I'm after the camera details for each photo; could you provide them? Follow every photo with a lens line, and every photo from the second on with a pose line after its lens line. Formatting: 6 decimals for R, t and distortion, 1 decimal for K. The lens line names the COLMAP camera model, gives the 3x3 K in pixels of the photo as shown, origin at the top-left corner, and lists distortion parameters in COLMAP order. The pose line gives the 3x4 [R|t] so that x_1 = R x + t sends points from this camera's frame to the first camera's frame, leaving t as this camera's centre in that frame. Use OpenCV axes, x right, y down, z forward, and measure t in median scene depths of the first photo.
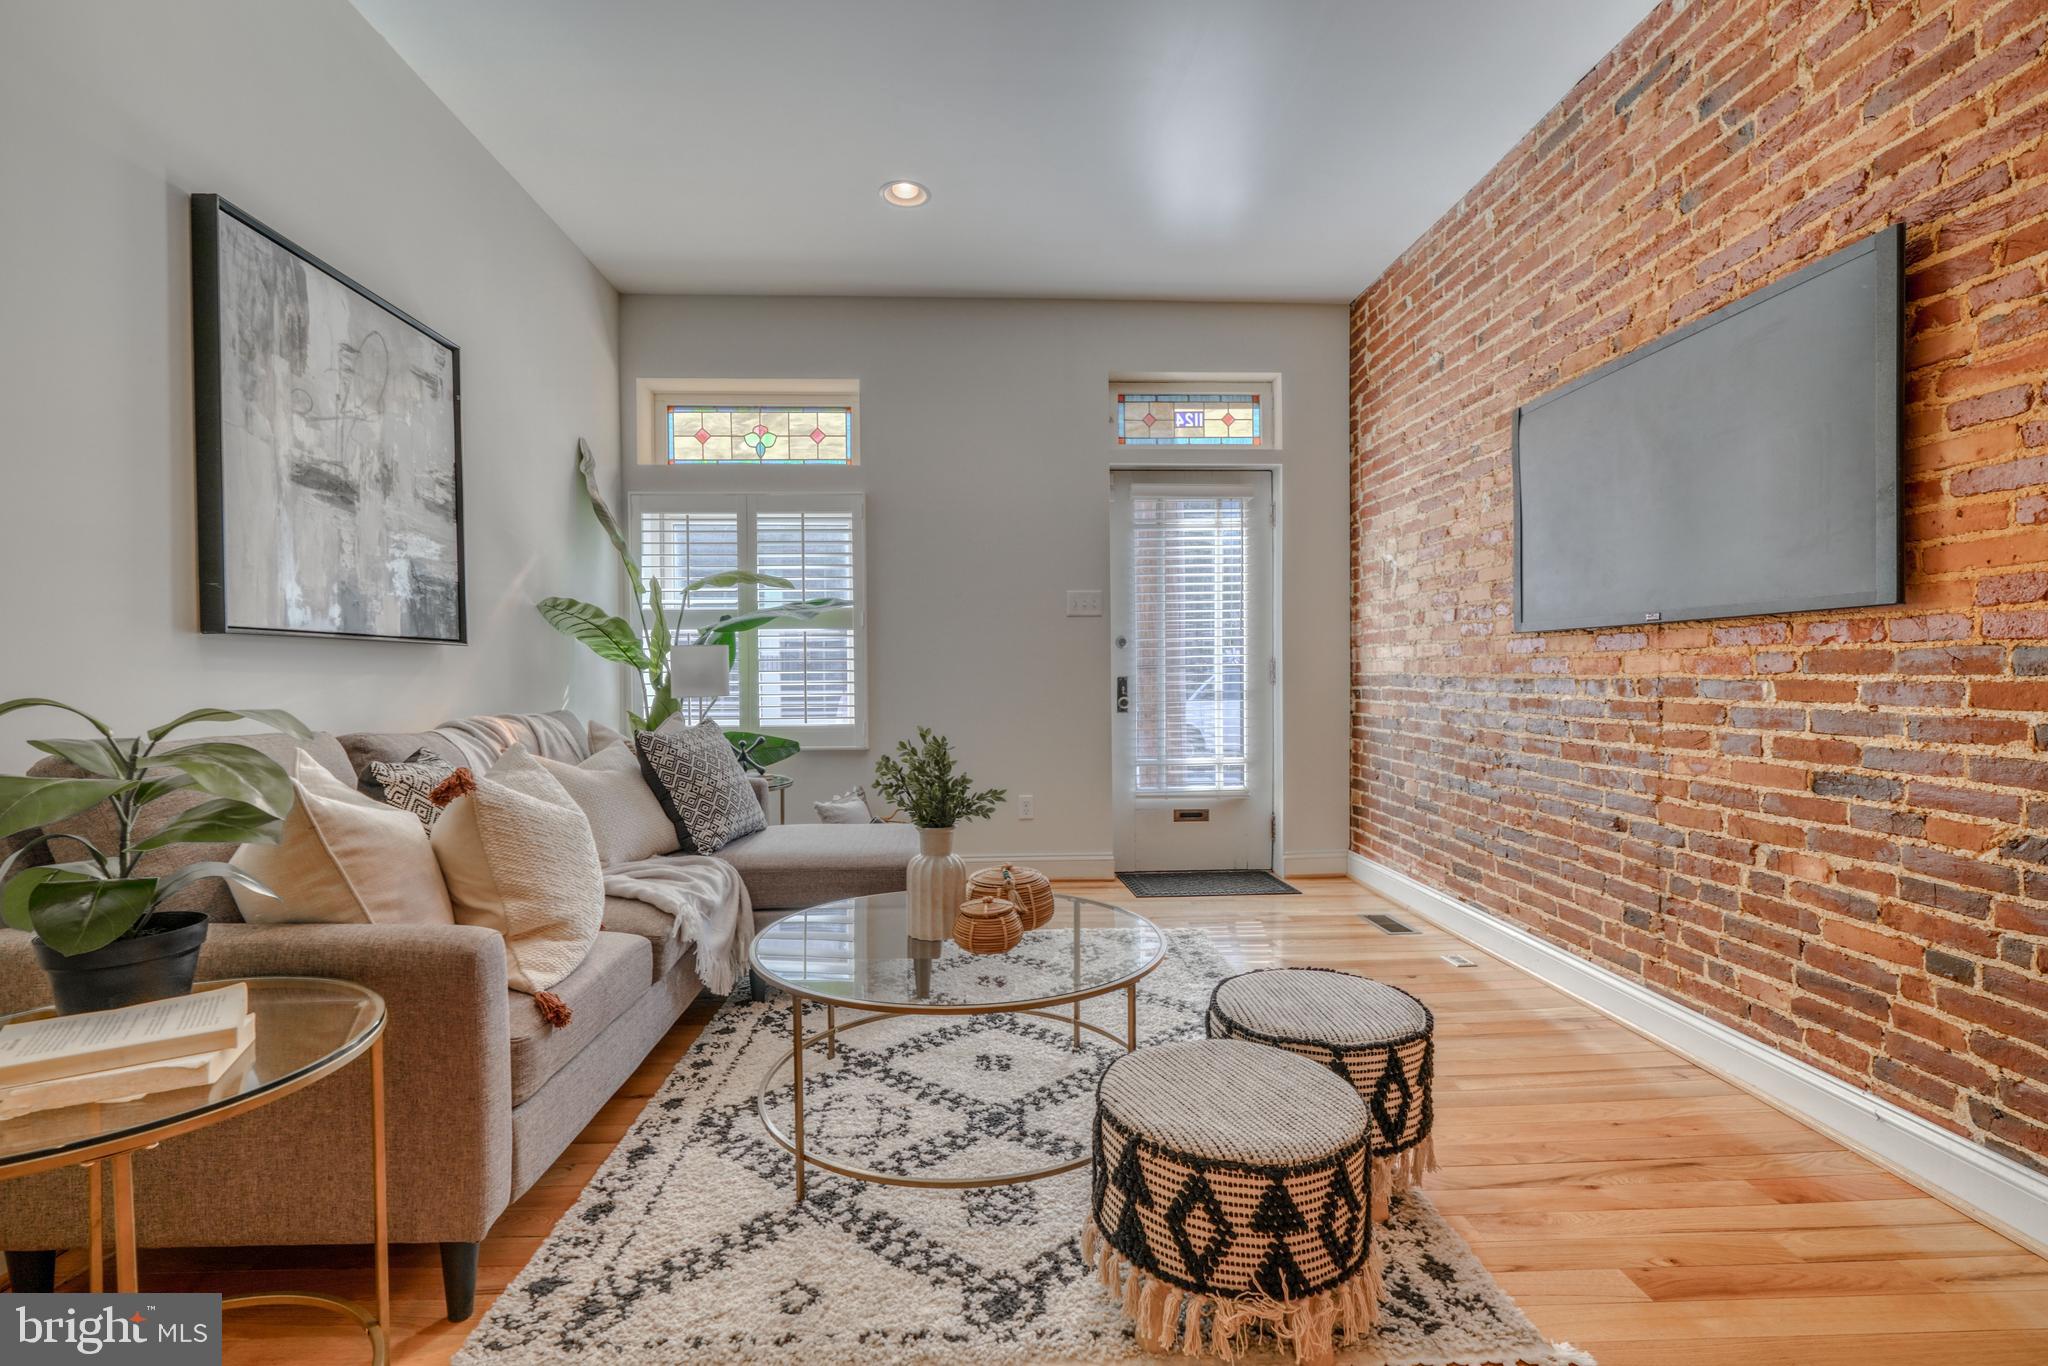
lens RADIAL K [[934.3, 0, 998.6], [0, 934.3, 687.3], [0, 0, 1]] dist [-0.010301, 0.002439]
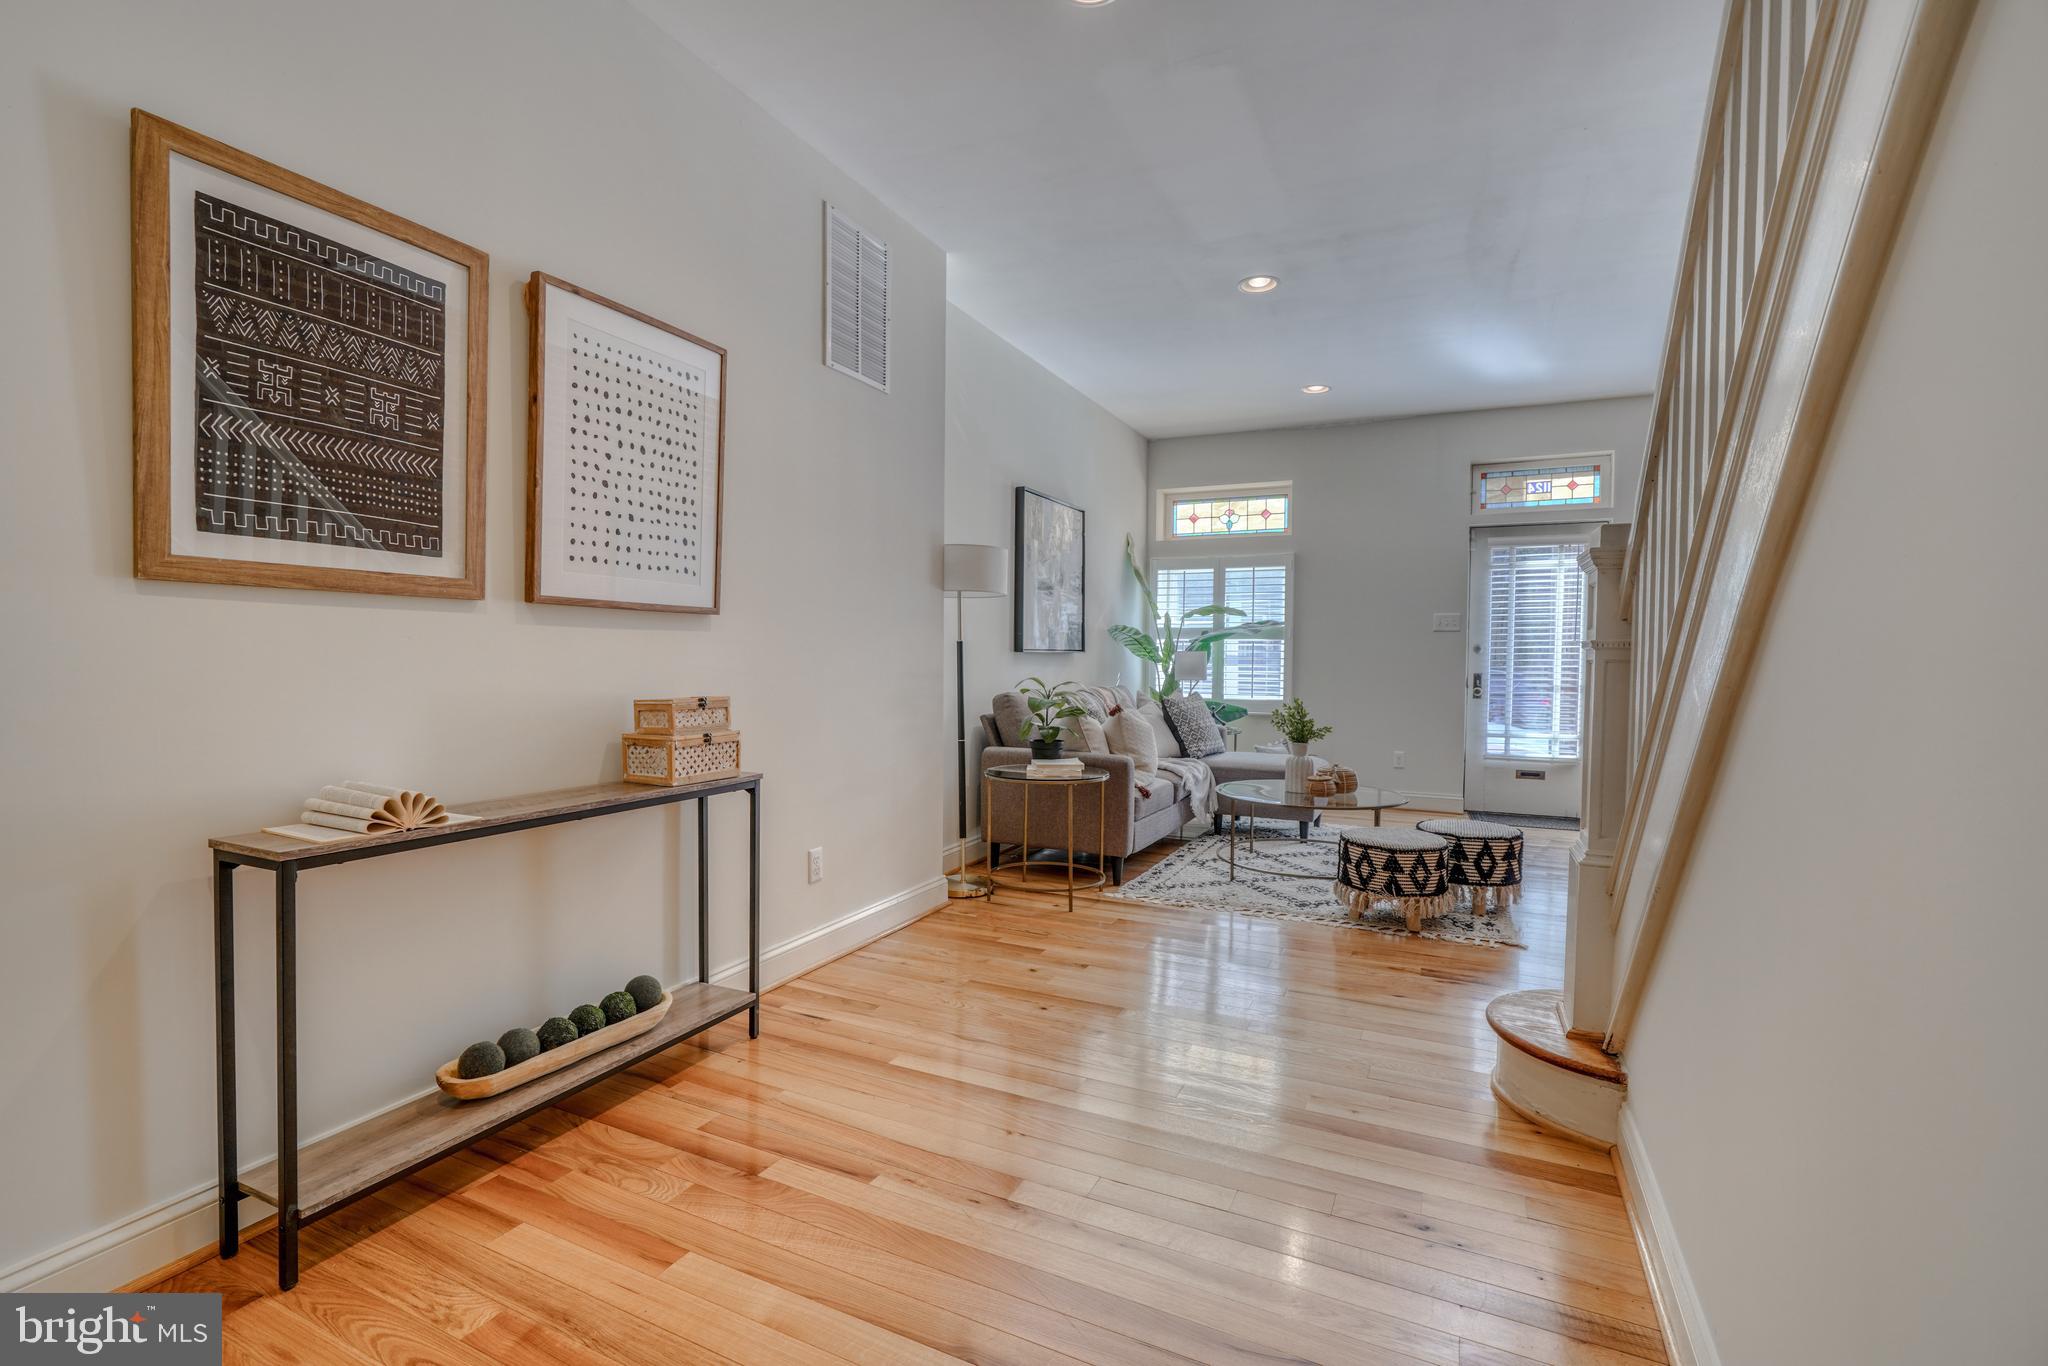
lens RADIAL K [[934.3, 0, 1016.0], [0, 934.3, 688.2], [0, 0, 1]] dist [-0.010301, 0.002439]
pose [[0.889132, 0.030282, -0.456649, 0.185022], [-0.021078, 0.999459, 0.025237, -0.011469], [0.457166, -0.012814, 0.889289, -0.689413]]
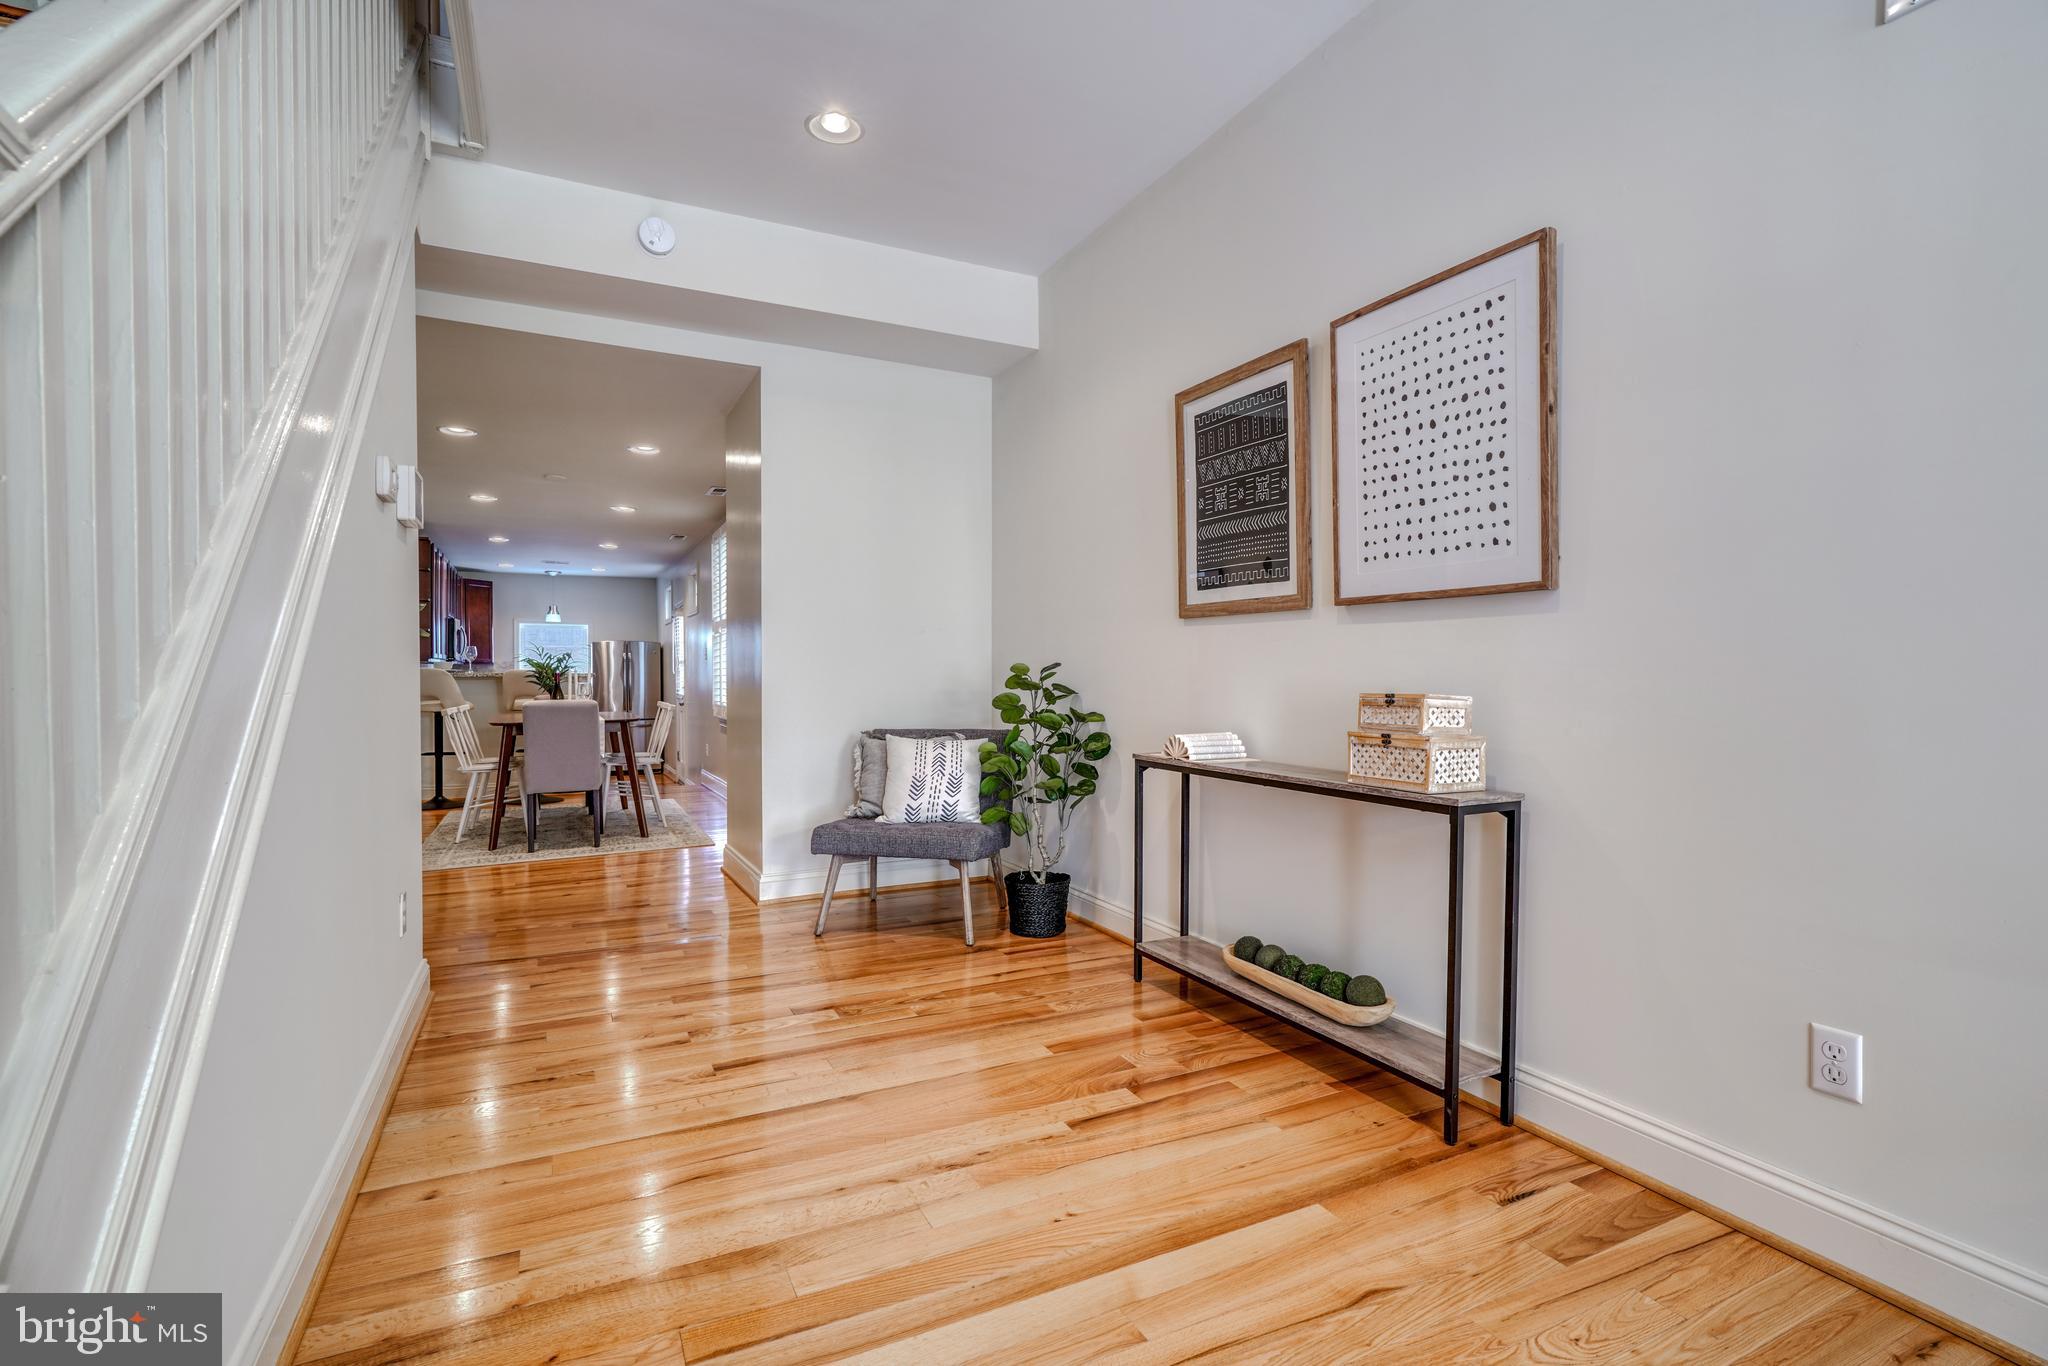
lens RADIAL K [[934.3, 0, 1010.1], [0, 934.3, 690.3], [0, 0, 1]] dist [-0.010301, 0.002439]
pose [[-0.908090, 0.010536, -0.418642, 0.150089], [-0.003946, 0.999424, 0.033713, -0.004524], [0.418756, 0.032266, -0.907525, 0.176116]]
